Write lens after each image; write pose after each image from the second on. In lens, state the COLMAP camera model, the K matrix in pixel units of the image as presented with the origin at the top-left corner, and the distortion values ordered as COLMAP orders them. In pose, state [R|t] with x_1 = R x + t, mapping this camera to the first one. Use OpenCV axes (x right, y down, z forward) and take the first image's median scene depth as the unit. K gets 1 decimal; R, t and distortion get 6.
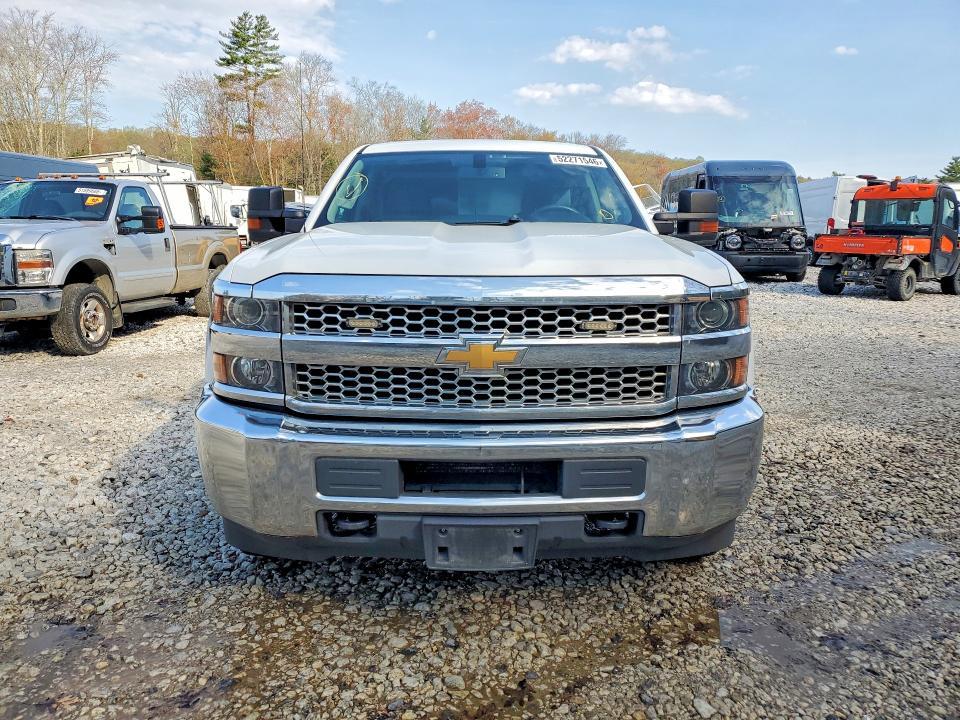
lens RADIAL K [[751.9, 0, 445.2], [0, 751.9, 359.4], [0, 0, 1]] dist [0.026884, 0.005877]
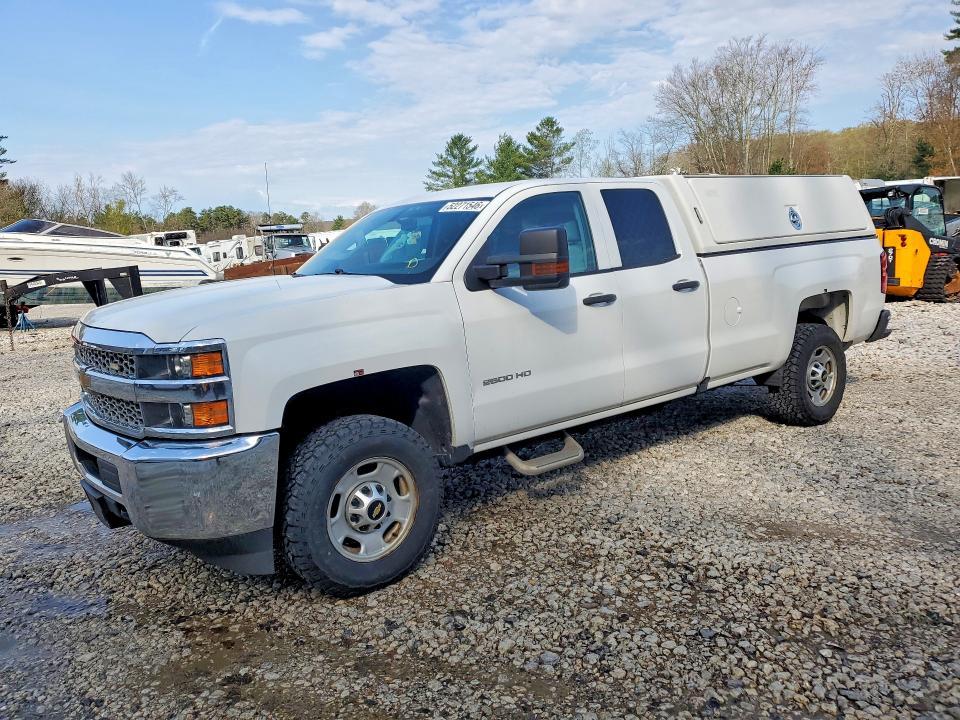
lens RADIAL K [[781.8, 0, 484.4], [0, 781.8, 359.6], [0, 0, 1]] dist [0.013085, 0.011125]
pose [[0.586452, 0.084751, -0.805538, 0.163098], [-0.086769, 0.995362, 0.041552, -0.016429], [0.805323, 0.045528, 0.591085, 0.062445]]
